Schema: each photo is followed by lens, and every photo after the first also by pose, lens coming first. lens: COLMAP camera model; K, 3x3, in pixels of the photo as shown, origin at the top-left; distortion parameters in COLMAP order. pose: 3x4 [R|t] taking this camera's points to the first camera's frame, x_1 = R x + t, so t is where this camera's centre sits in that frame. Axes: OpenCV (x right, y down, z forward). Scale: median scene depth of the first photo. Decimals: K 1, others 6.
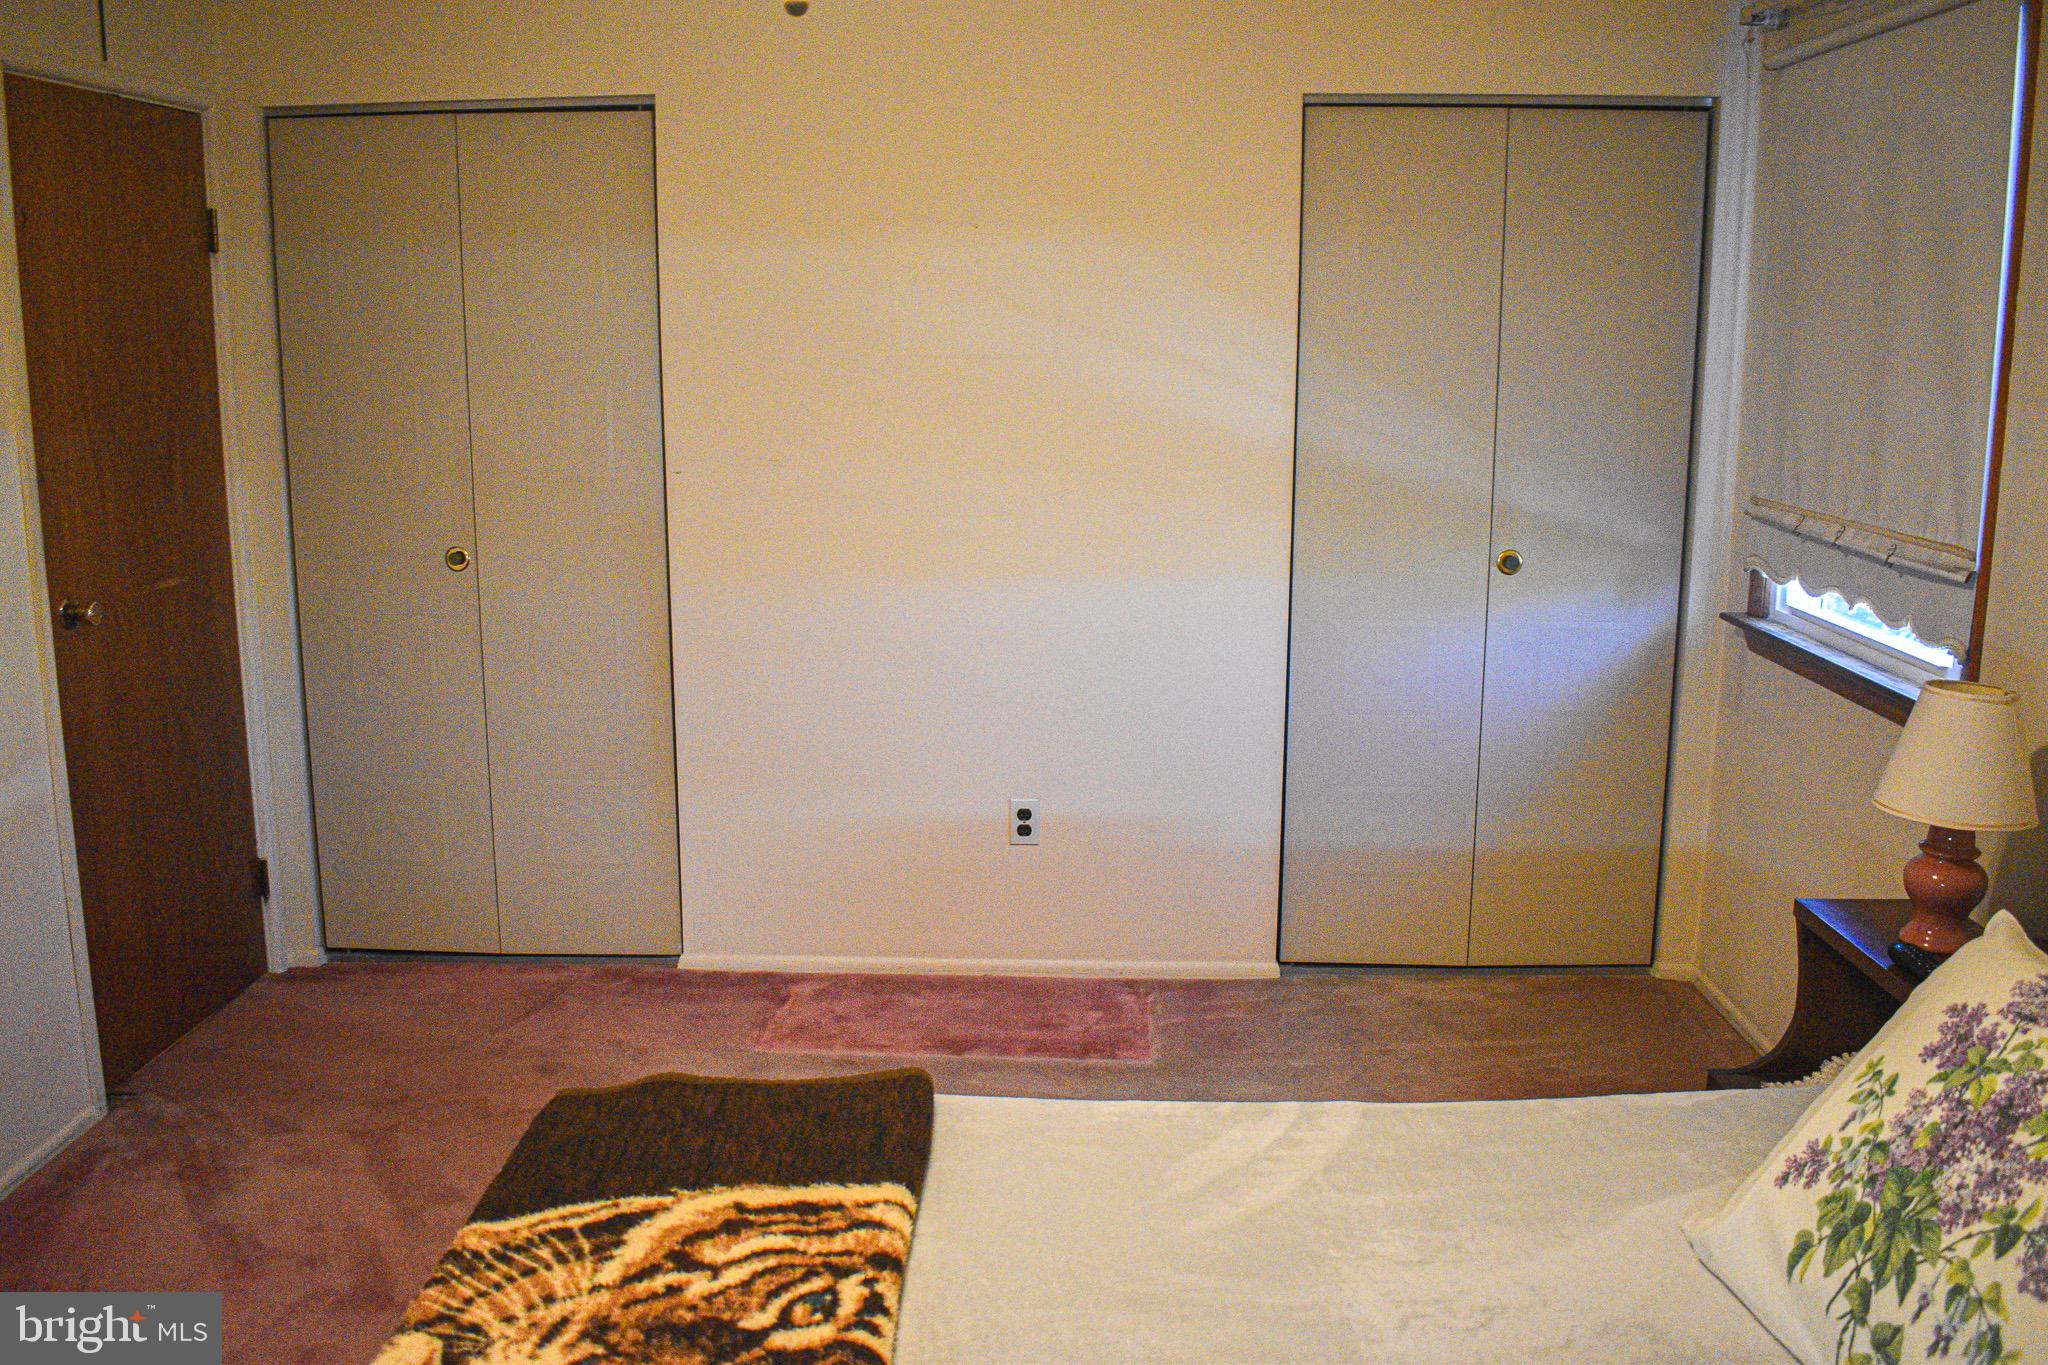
lens RADIAL K [[1776.8, 0, 1024.8], [0, 1776.8, 678.3], [0, 0, 1]] dist [-0.091106, 0.017448]
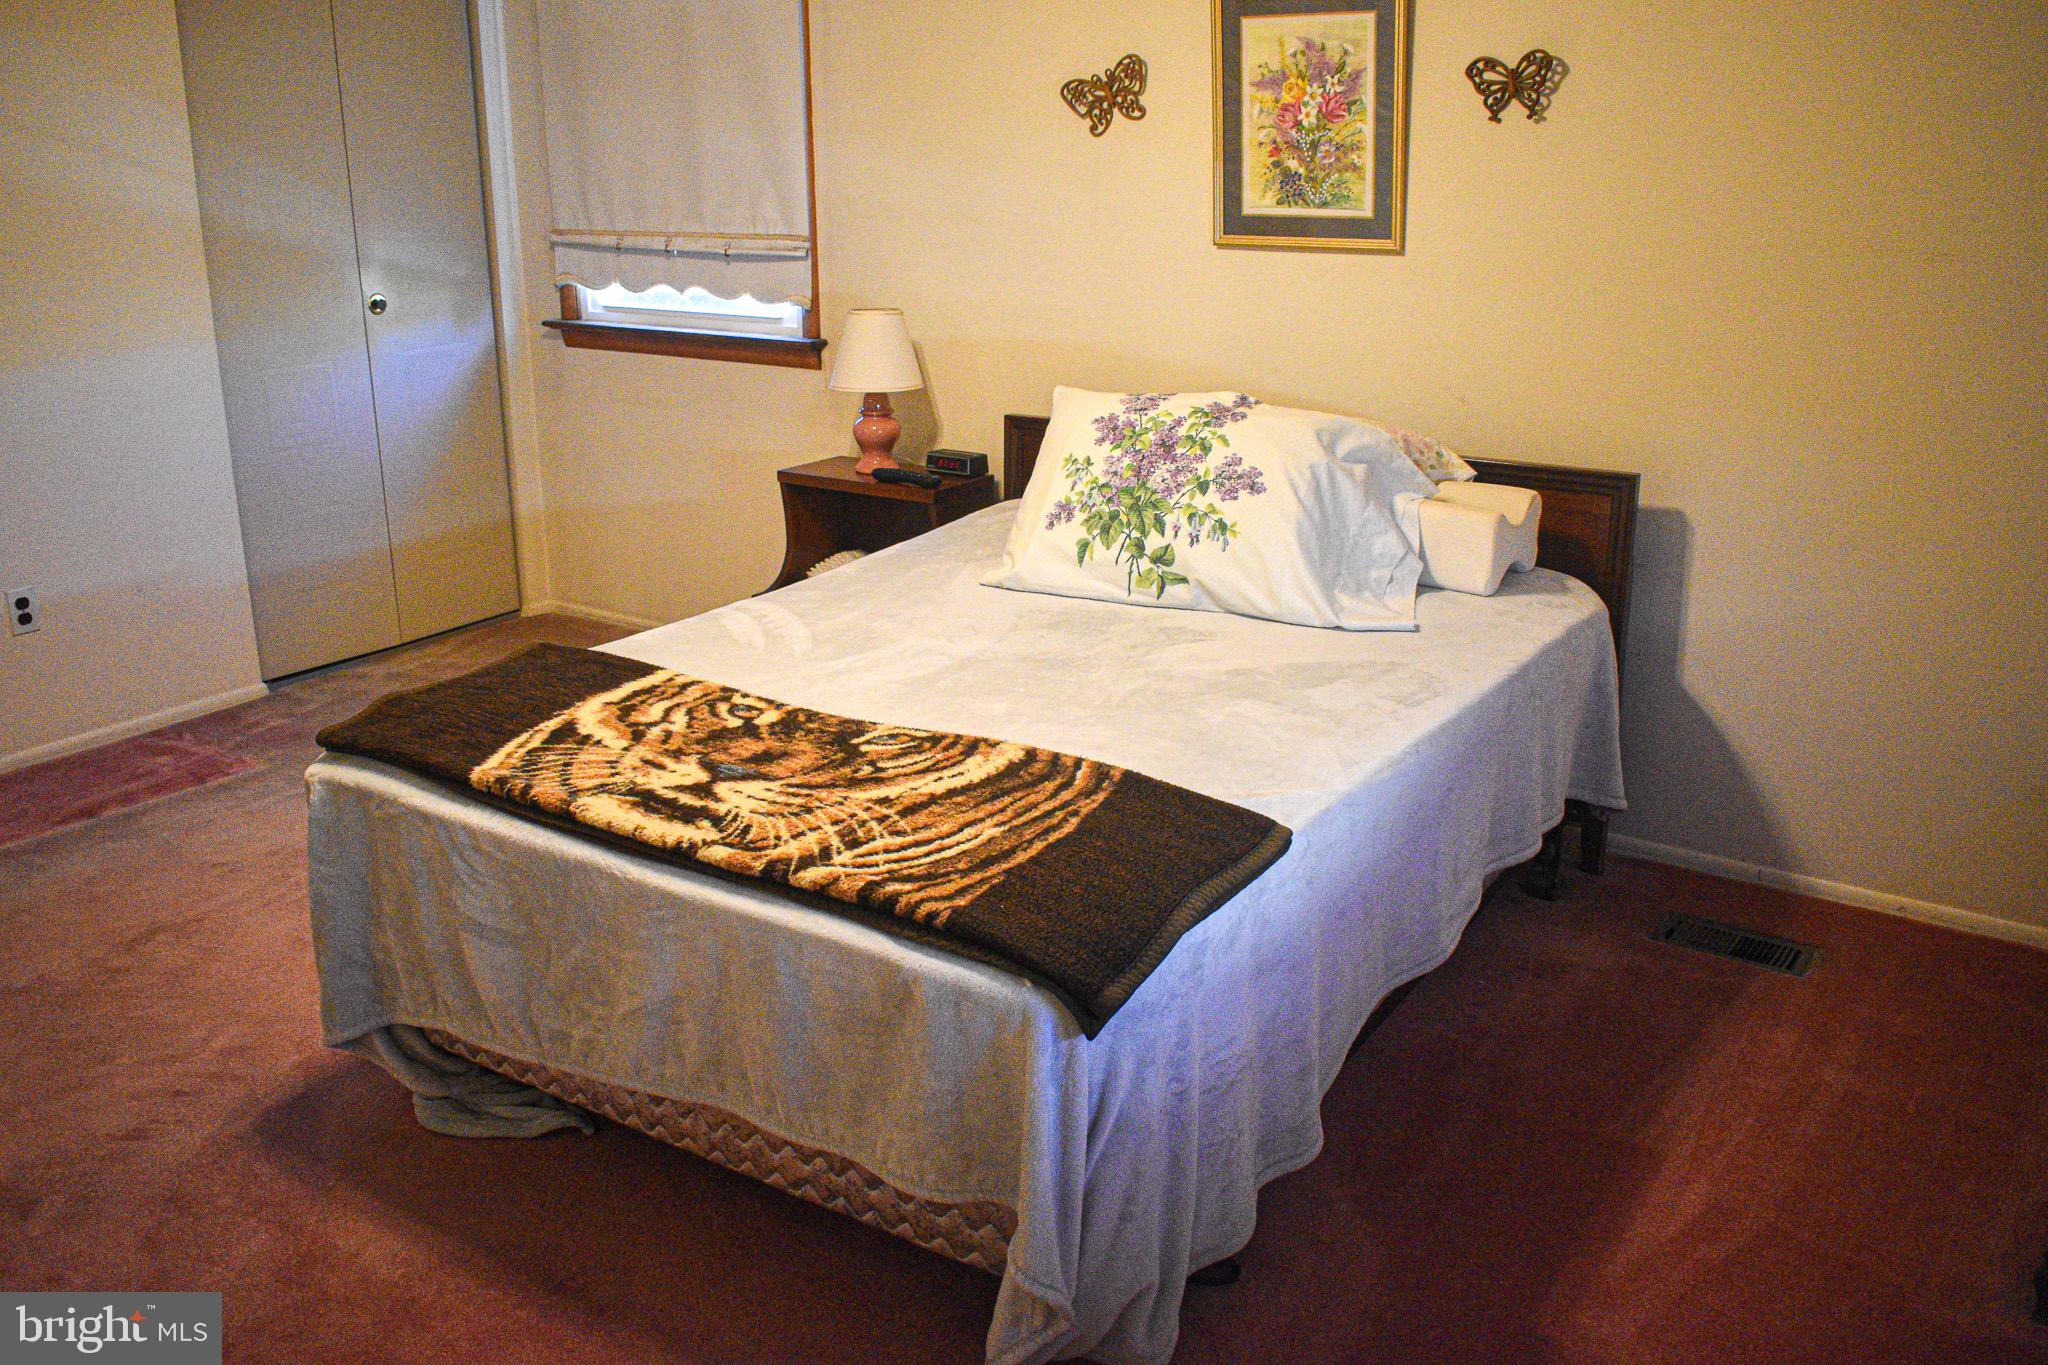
lens RADIAL K [[1776.8, 0, 1026.9], [0, 1776.8, 685.4], [0, 0, 1]] dist [-0.091106, 0.017448]
pose [[0.556446, -0.263606, 0.787960, -1.201152], [0.173334, 0.964302, 0.200194, 0.058672], [-0.812603, 0.025183, 0.582273, -0.135381]]
